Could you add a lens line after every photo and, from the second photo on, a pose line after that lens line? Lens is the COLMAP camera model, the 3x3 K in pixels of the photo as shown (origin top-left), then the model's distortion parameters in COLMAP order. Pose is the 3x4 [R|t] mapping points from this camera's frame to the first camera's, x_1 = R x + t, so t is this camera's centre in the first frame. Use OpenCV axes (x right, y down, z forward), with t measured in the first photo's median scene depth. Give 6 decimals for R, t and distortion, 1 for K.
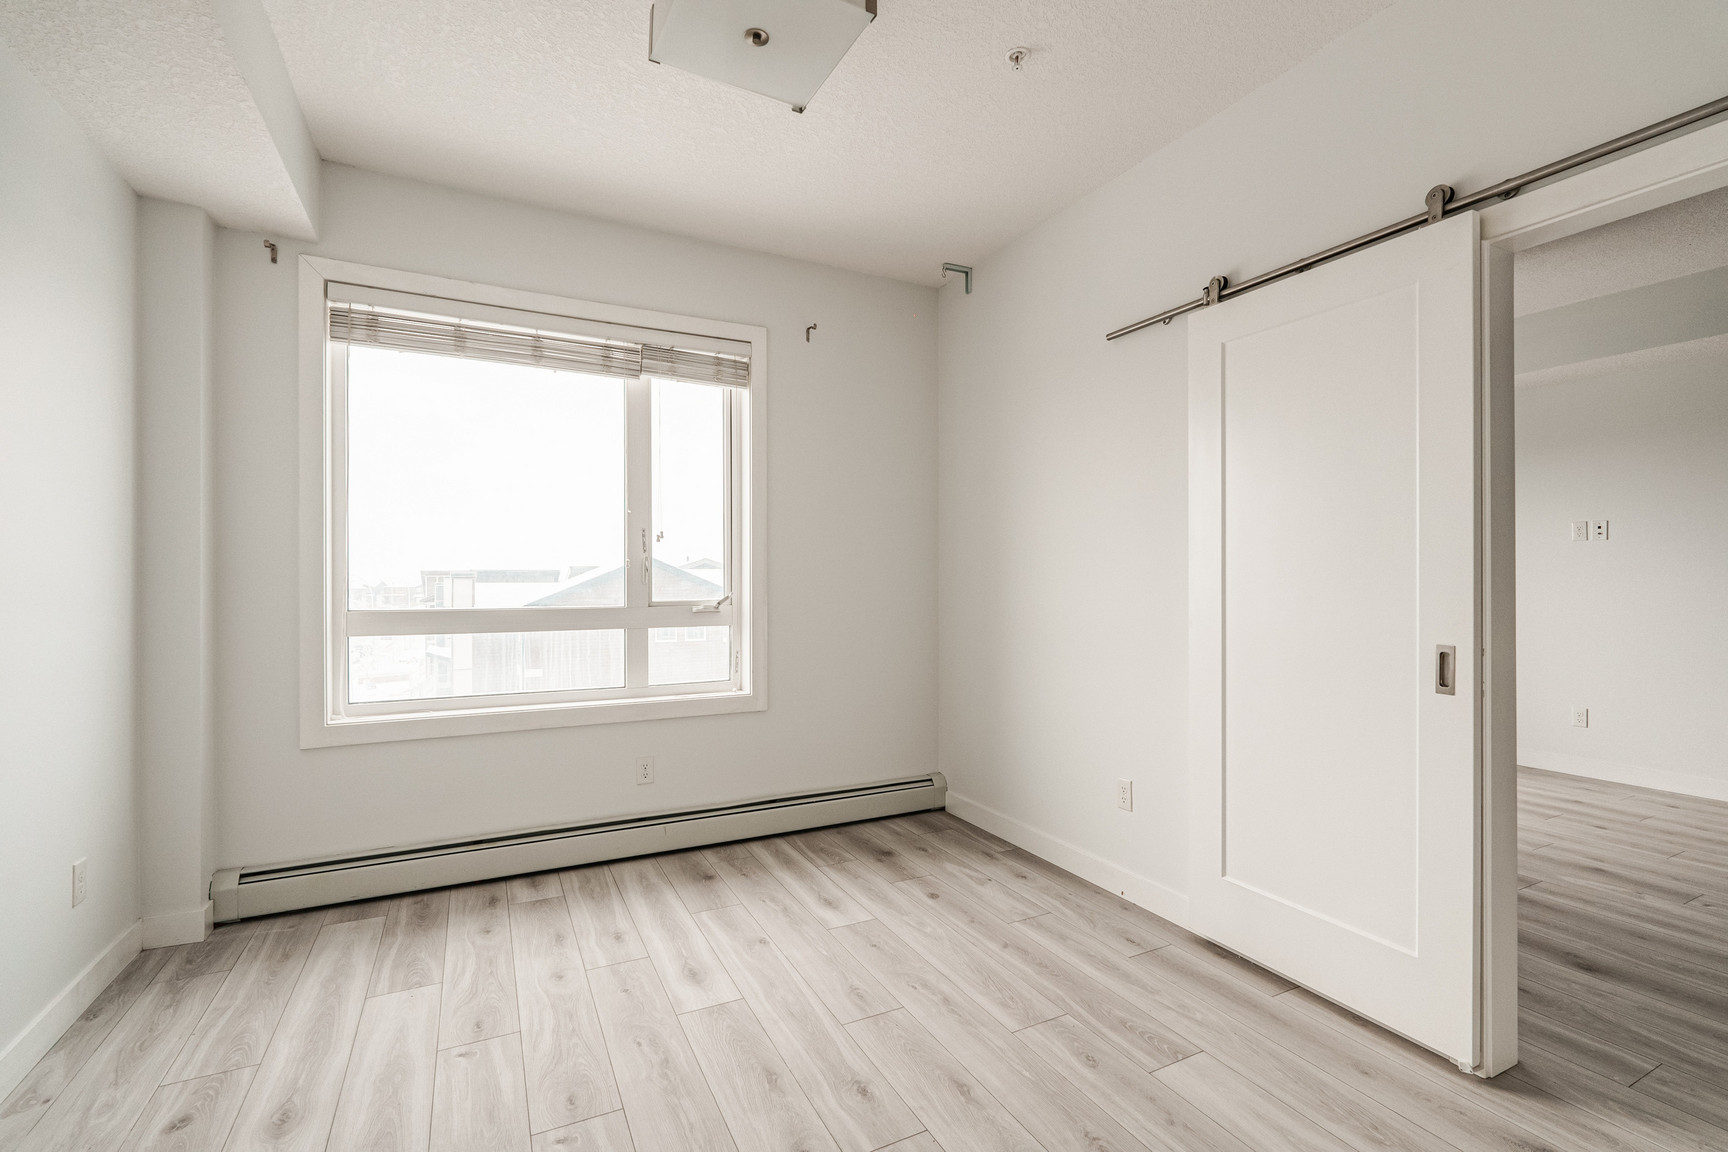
lens RADIAL K [[761.4, 0, 861.4], [0, 761.4, 590.2], [0, 0, 1]] dist [-0.001670, -0.000436]
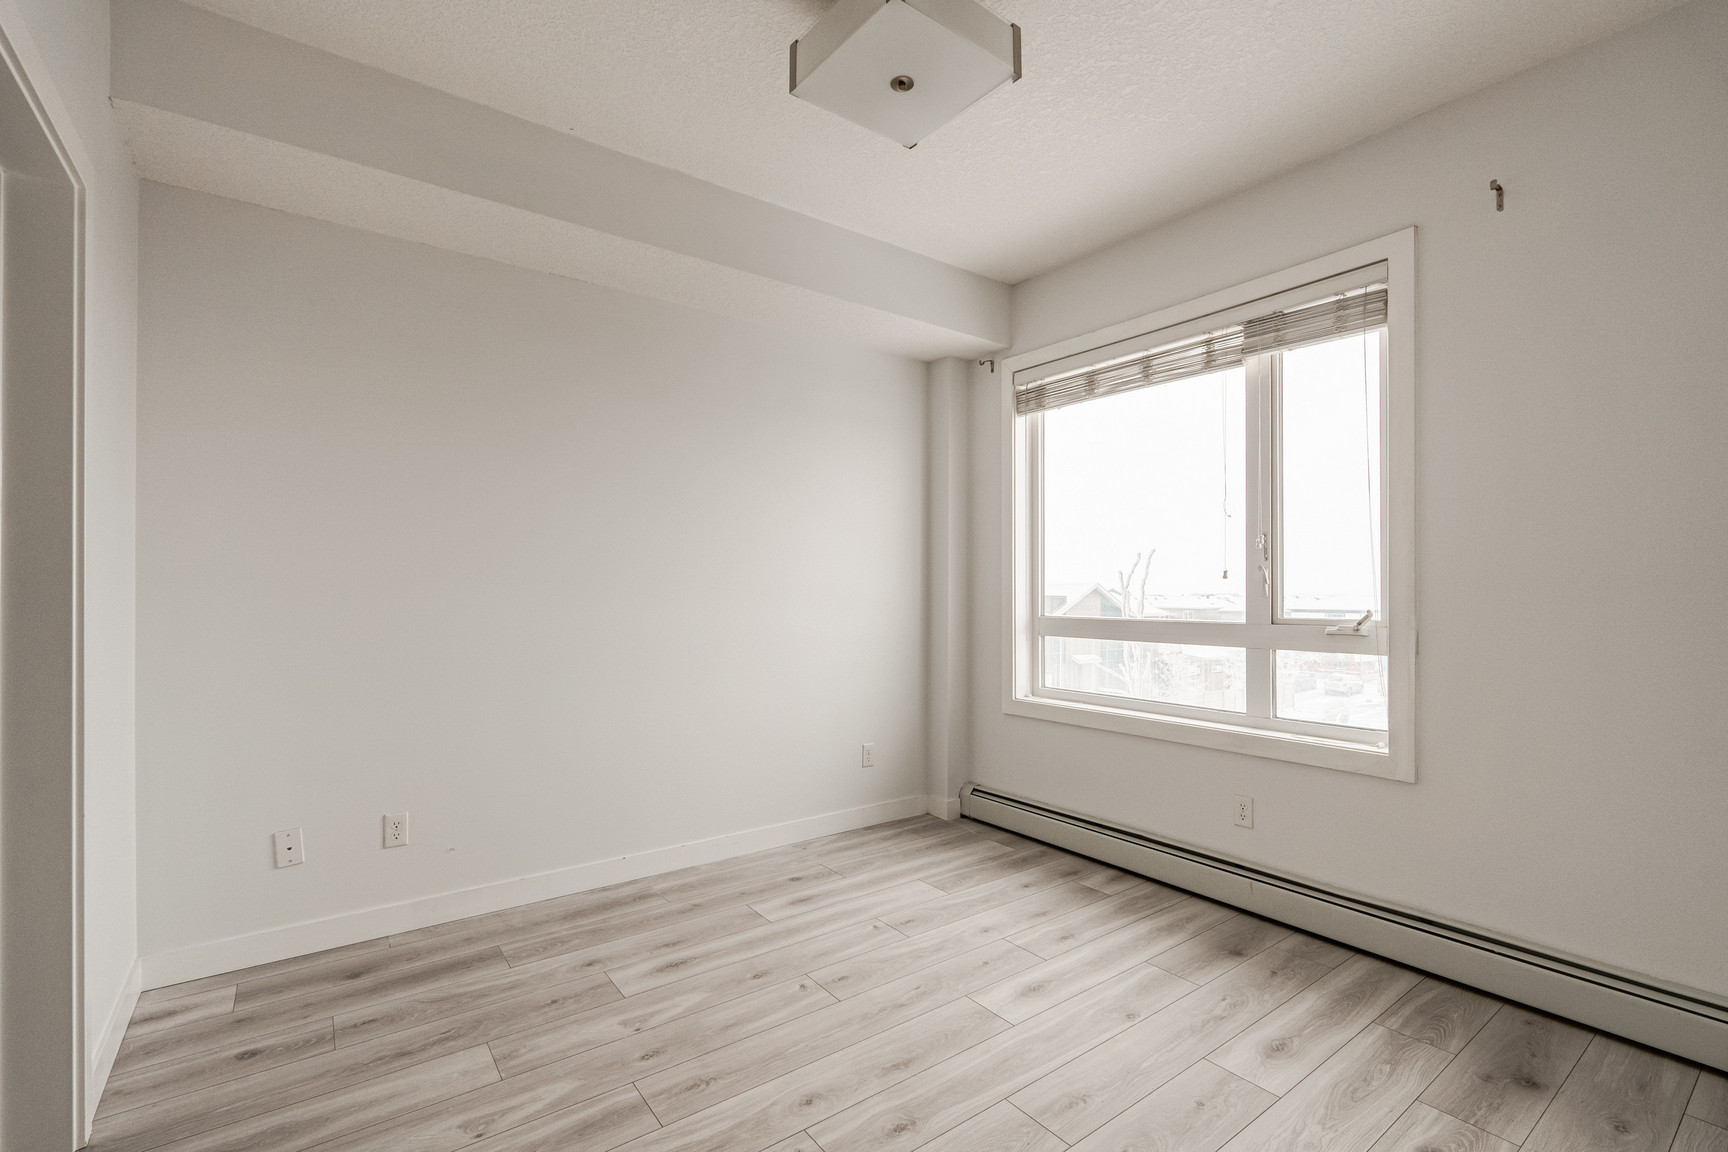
lens RADIAL K [[761.4, 0, 861.4], [0, 761.4, 590.2], [0, 0, 1]] dist [-0.001670, -0.000436]
pose [[0.167913, -0.001440, -0.985801, 0.585014], [-0.015403, 0.999873, -0.004084, -0.005831], [0.985681, 0.015870, 0.167870, 0.490768]]
